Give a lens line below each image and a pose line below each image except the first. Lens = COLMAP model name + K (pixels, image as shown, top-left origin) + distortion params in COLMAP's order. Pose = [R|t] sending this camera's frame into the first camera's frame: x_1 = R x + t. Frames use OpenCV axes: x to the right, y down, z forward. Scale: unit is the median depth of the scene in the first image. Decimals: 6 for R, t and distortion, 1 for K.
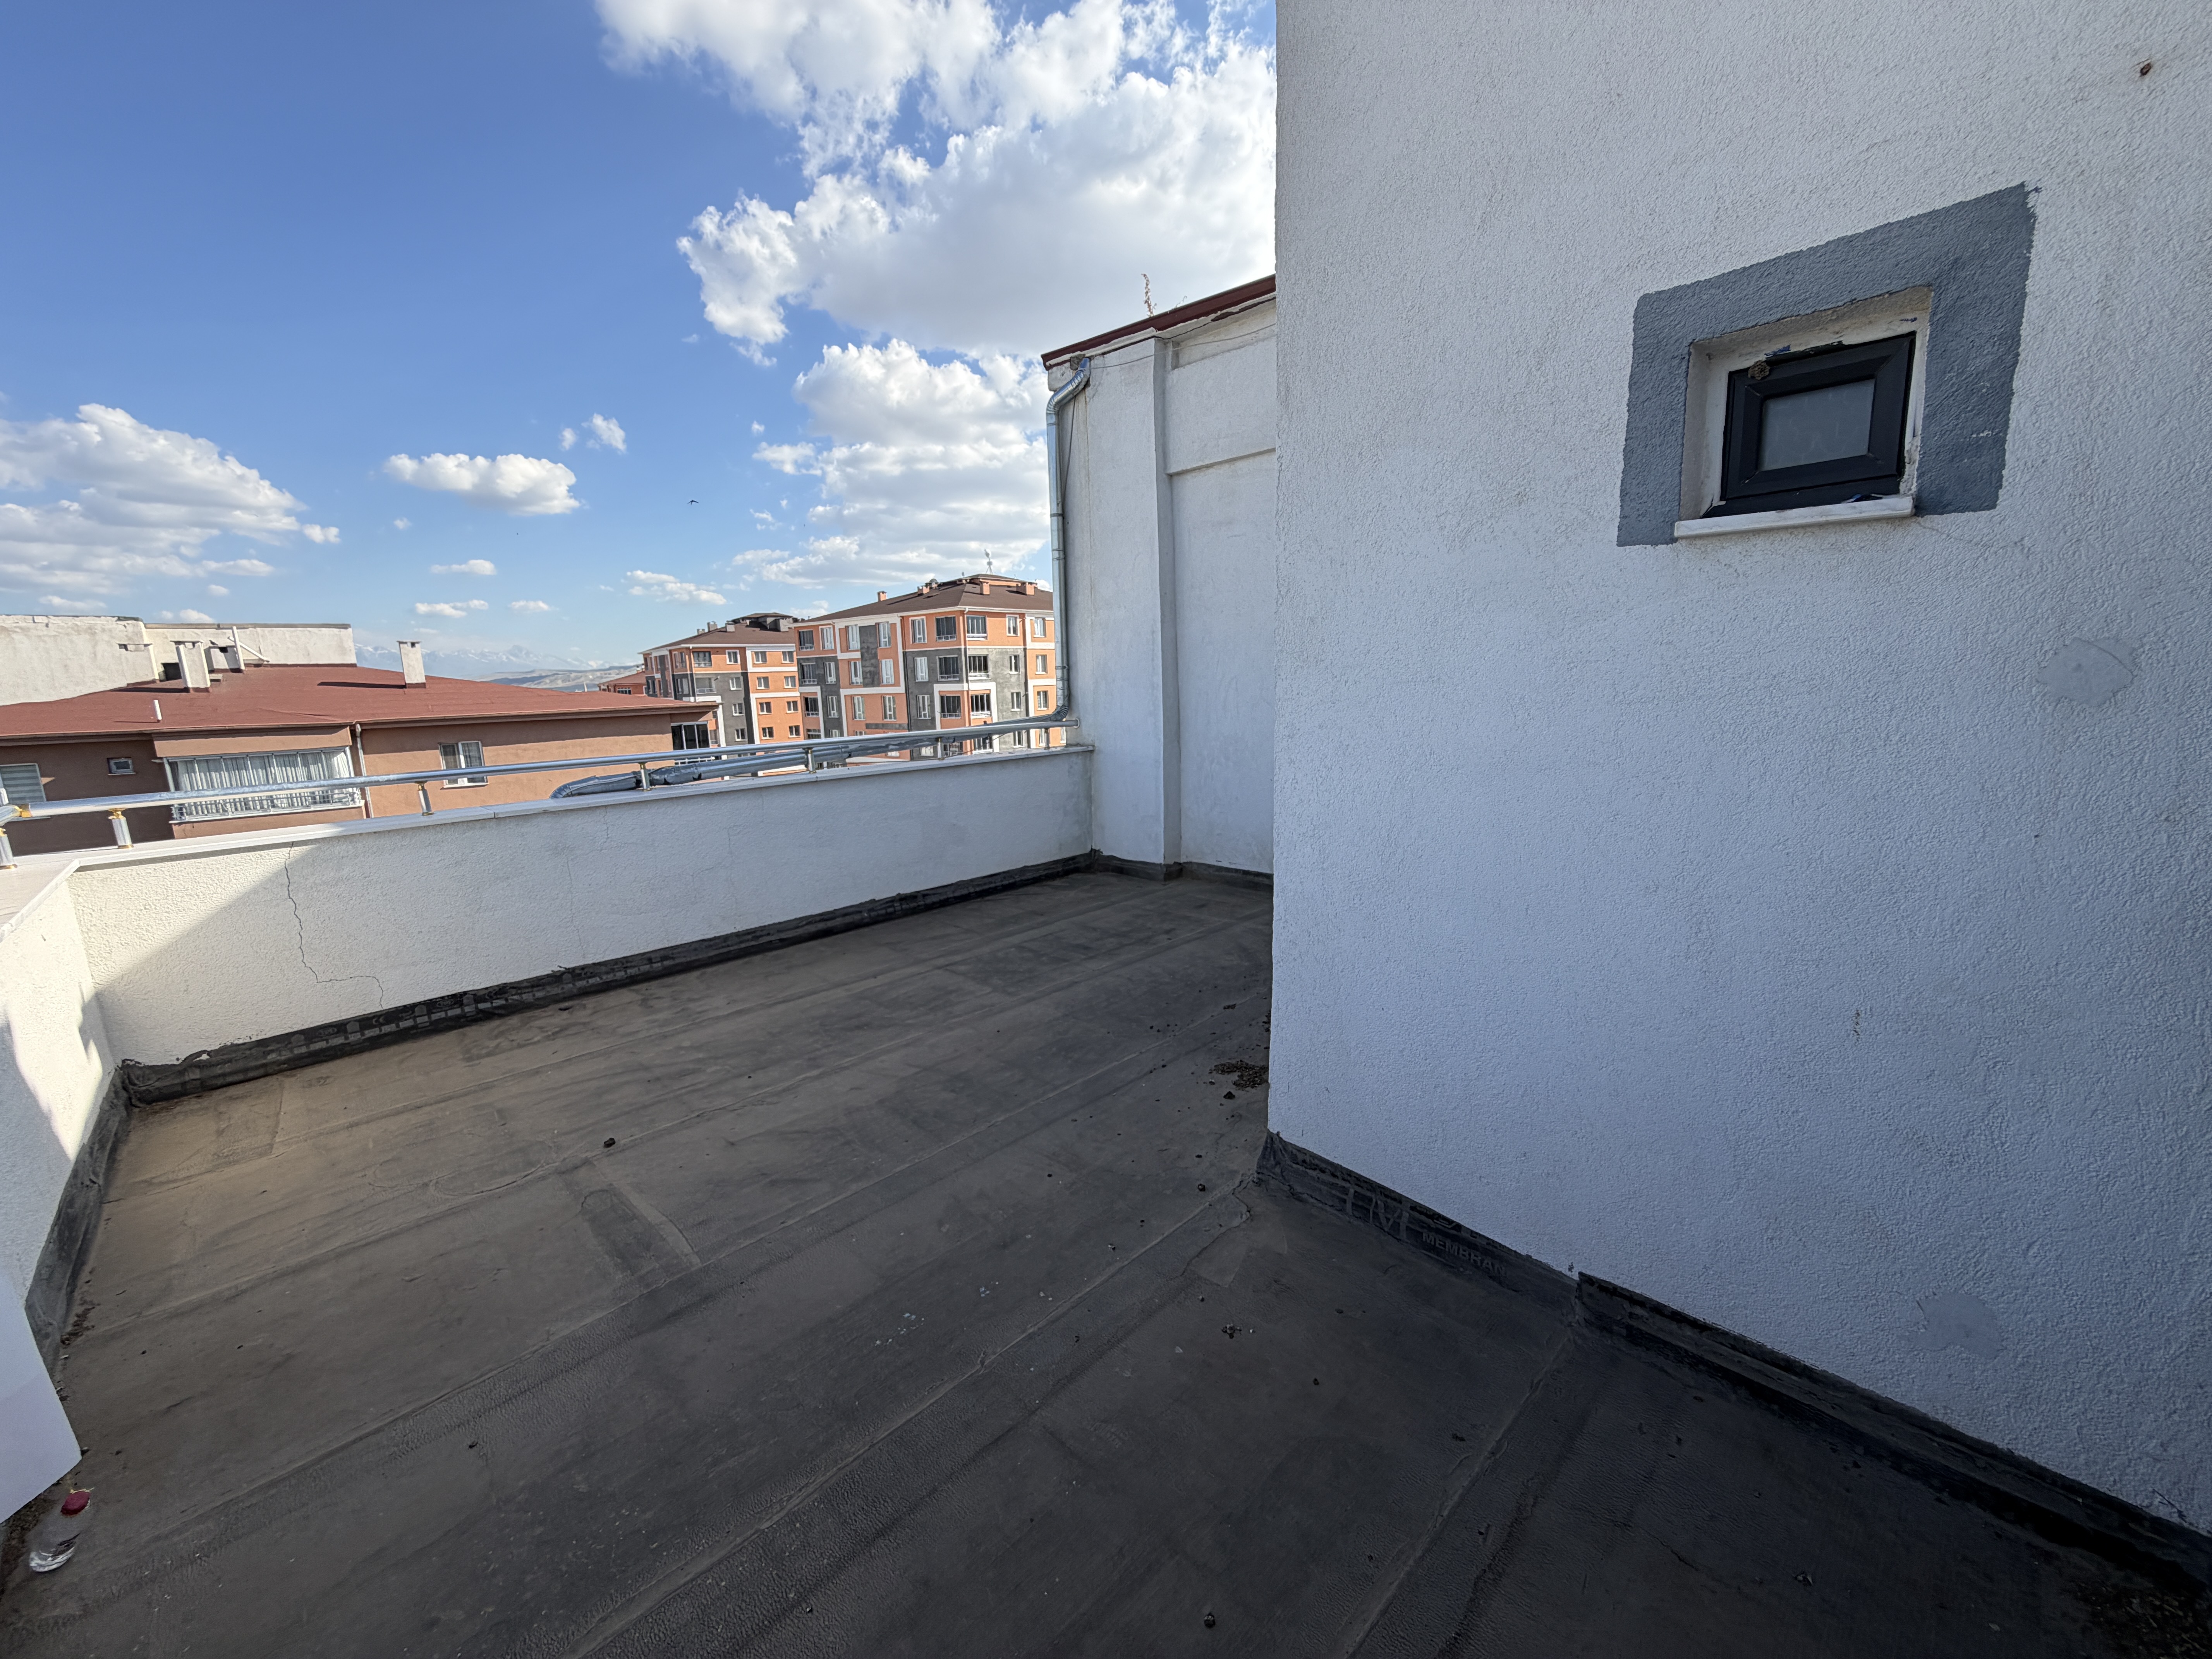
lens RADIAL K [[884.2, 0, 1102.8], [0, 884.2, 826.9], [0, 0, 1]] dist [0.001489, 0.000125]
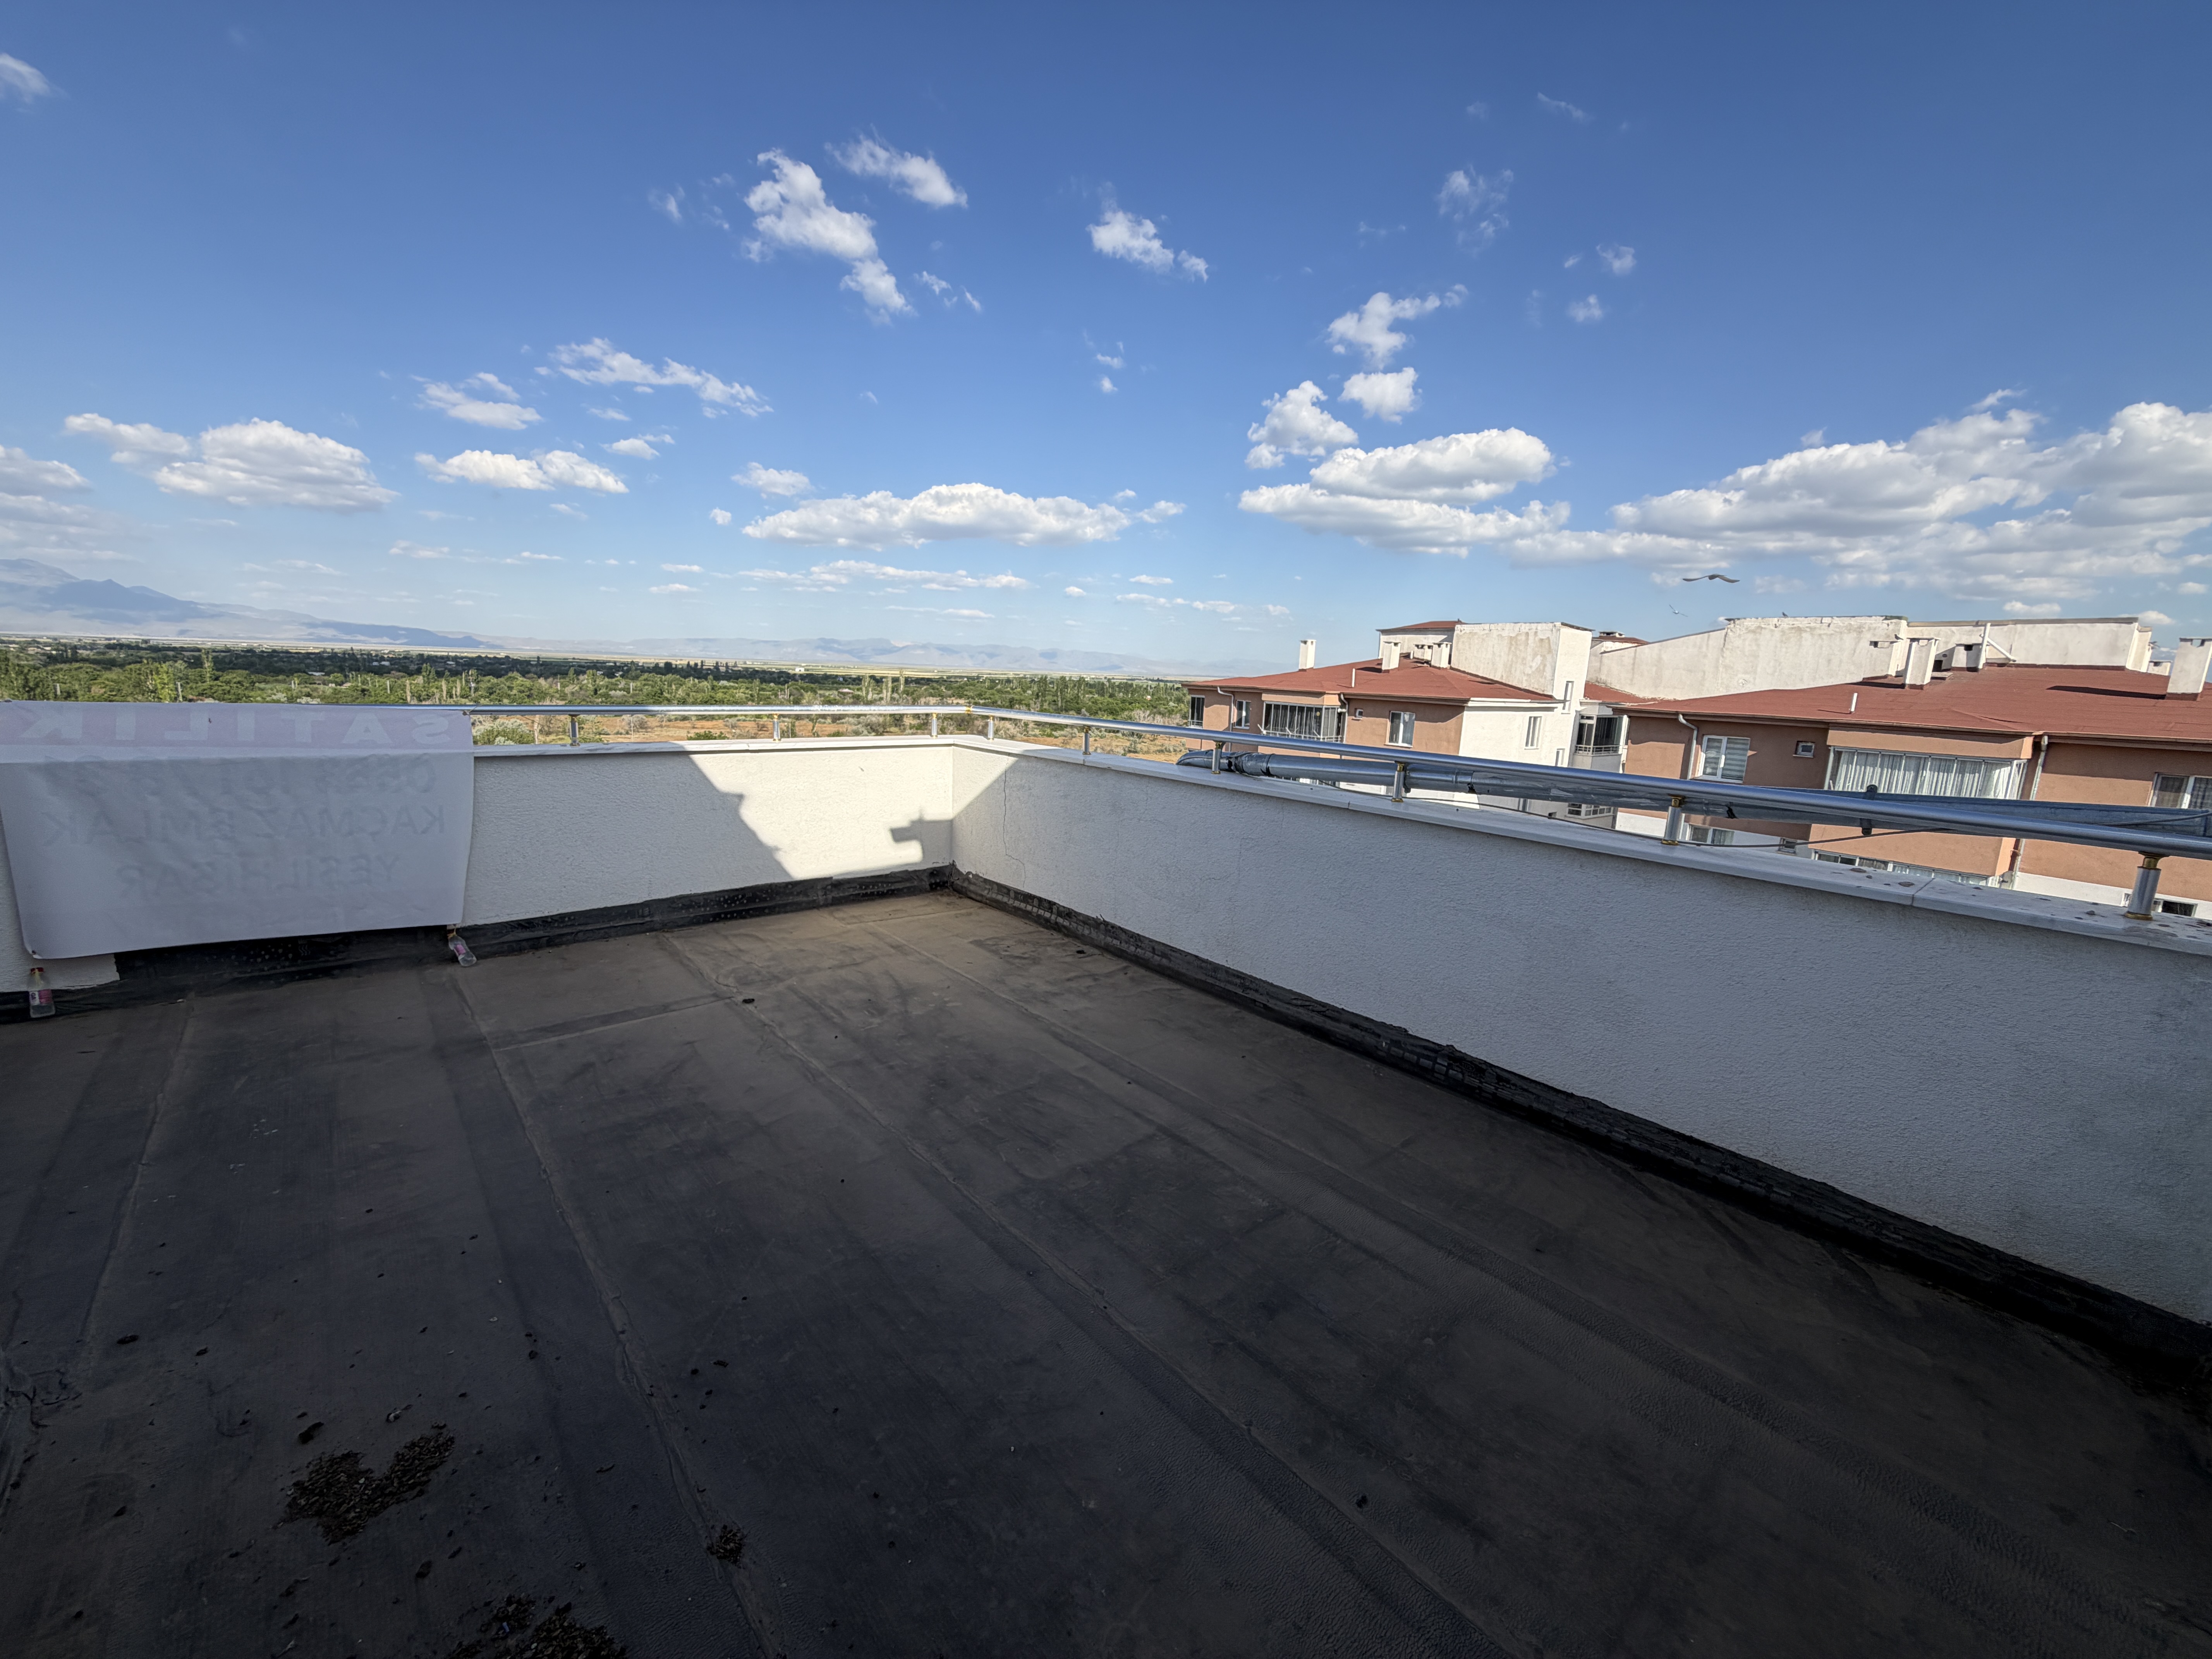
lens RADIAL K [[884.2, 0, 1102.8], [0, 884.2, 826.9], [0, 0, 1]] dist [0.001489, 0.000125]
pose [[-0.074805, 0.204272, -0.976052, 0.388746], [-0.208007, 0.954067, 0.215612, -0.169086], [0.975263, 0.219154, -0.028879, 1.001411]]
